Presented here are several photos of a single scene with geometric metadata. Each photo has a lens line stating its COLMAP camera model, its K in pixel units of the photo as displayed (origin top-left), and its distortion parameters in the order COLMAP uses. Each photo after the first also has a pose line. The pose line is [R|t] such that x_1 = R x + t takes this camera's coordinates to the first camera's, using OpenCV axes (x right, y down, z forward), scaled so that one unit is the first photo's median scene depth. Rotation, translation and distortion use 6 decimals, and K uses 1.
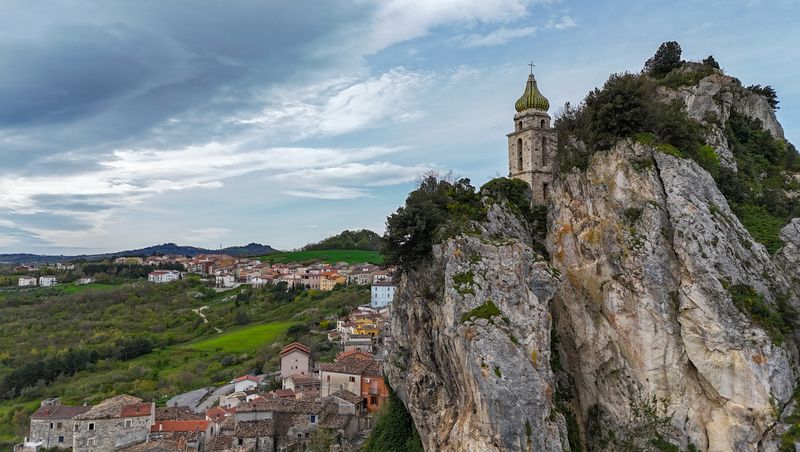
lens RADIAL K [[593.2, 0, 402.5], [0, 593.2, 228.6], [0, 0, 1]] dist [0.059934, -0.031653]
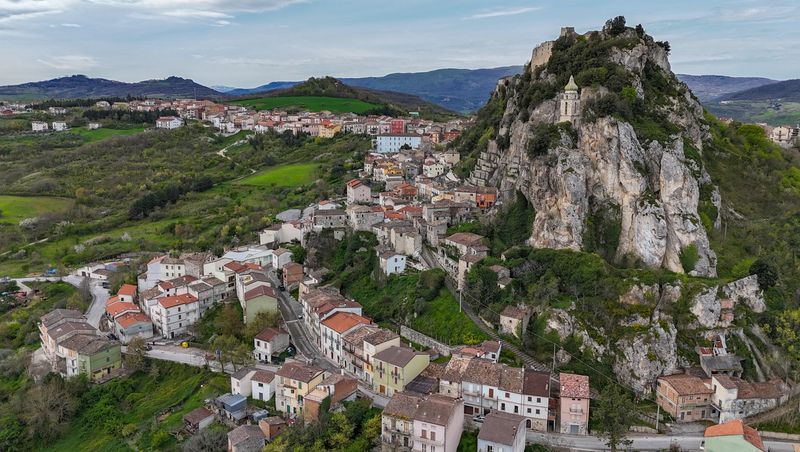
lens RADIAL K [[593.2, 0, 399.9], [0, 593.2, 226.2], [0, 0, 1]] dist [0.059934, -0.031653]
pose [[0.992238, -0.023442, 0.122120, -0.632689], [-0.010129, 0.963570, 0.267263, -0.232190], [-0.123937, -0.266426, 0.955854, -1.154304]]
